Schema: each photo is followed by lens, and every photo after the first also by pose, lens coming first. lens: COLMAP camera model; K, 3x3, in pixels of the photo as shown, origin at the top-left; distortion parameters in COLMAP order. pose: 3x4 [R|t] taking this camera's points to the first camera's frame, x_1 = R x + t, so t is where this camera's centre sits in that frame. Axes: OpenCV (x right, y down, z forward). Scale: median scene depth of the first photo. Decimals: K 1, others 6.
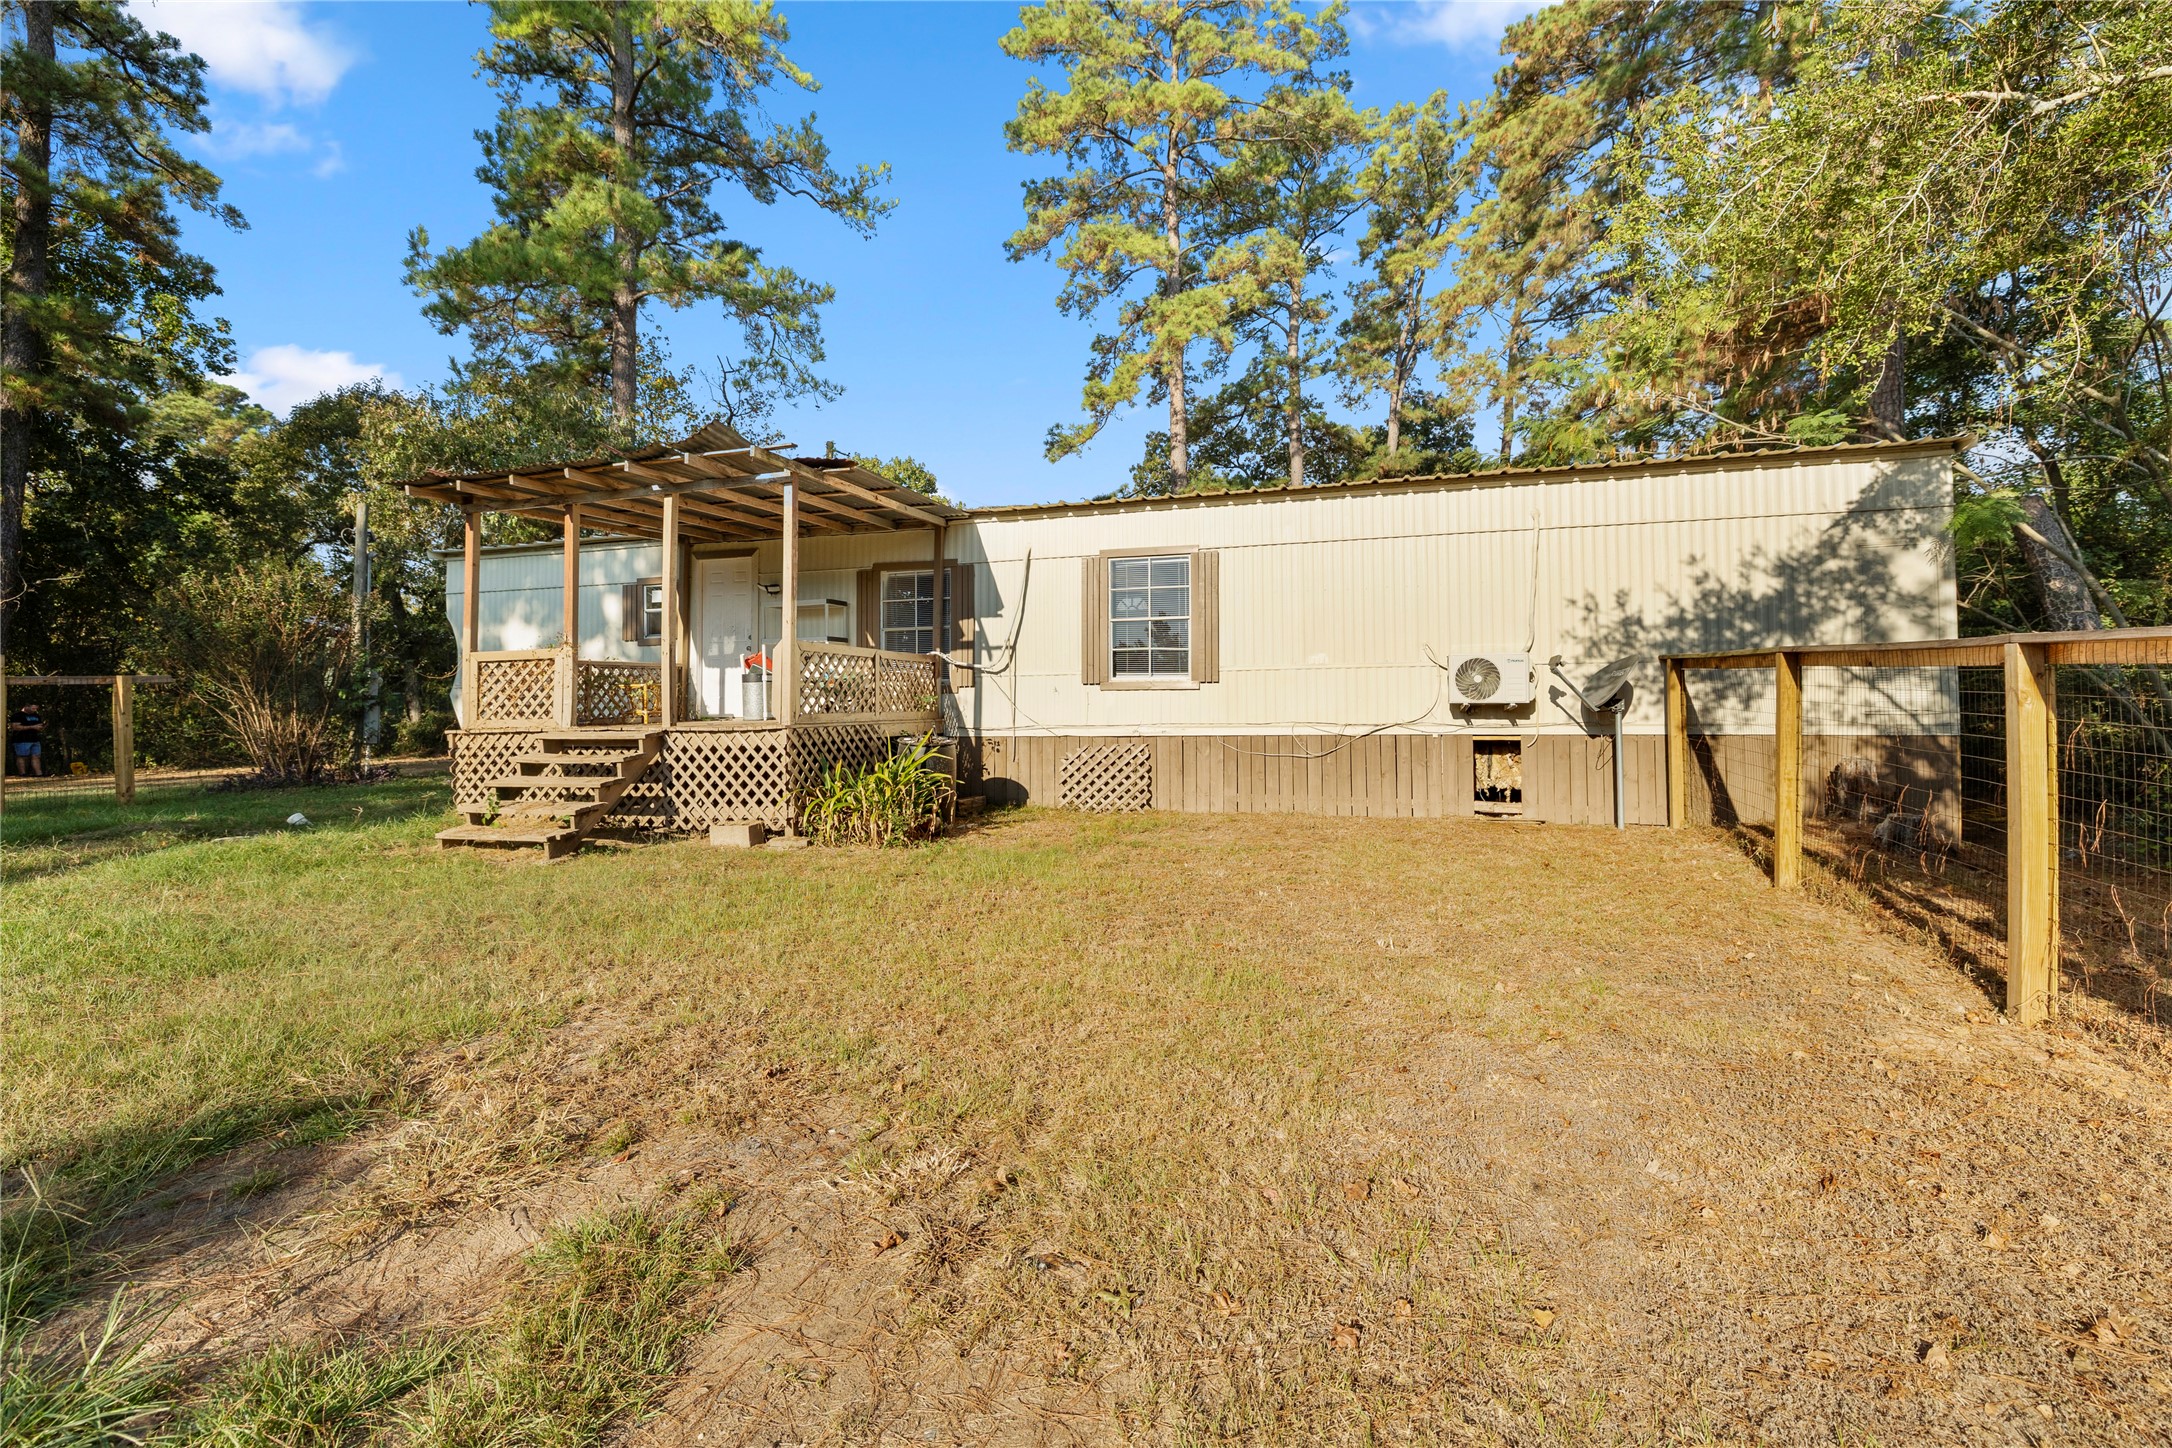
lens RADIAL K [[925.1, 0, 1077.0], [0, 925.1, 737.3], [0, 0, 1]] dist [-0.000220, 0.003996]
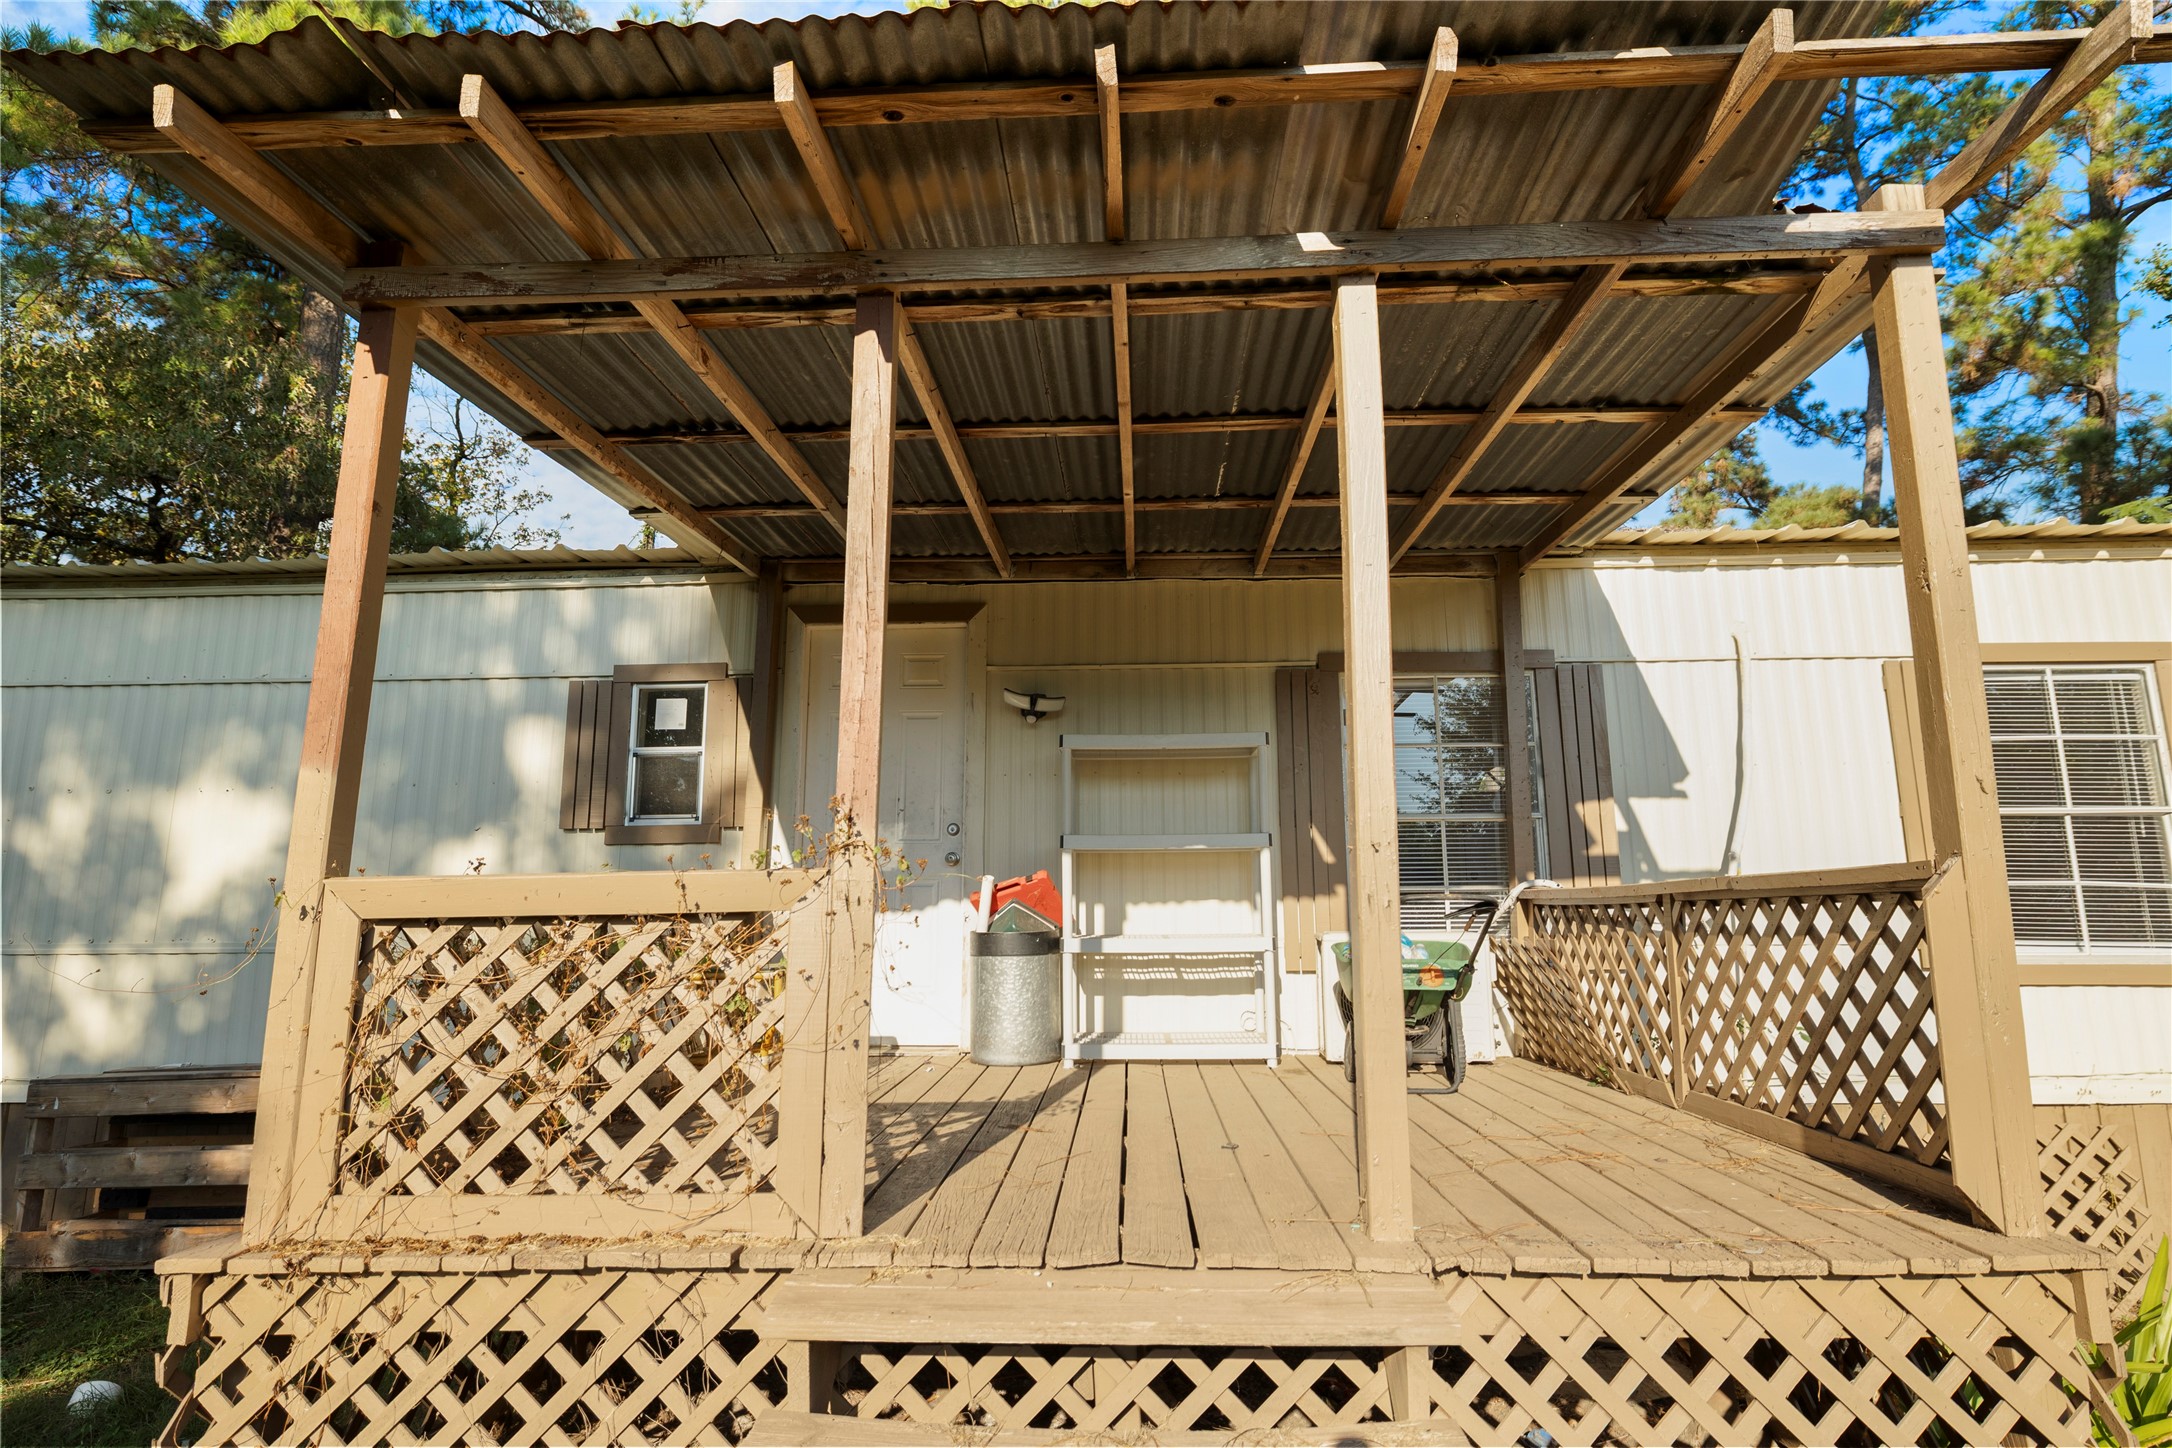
lens RADIAL K [[1221.5, 0, 1086.0], [0, 1221.5, 724.0], [0, 0, 1]] dist [0.002630, -0.000020]
pose [[0.967598, 0.046946, 0.248094, -0.463530], [0.001010, 0.981836, -0.189727, -0.061027], [-0.252495, 0.183830, 0.949975, 0.554511]]
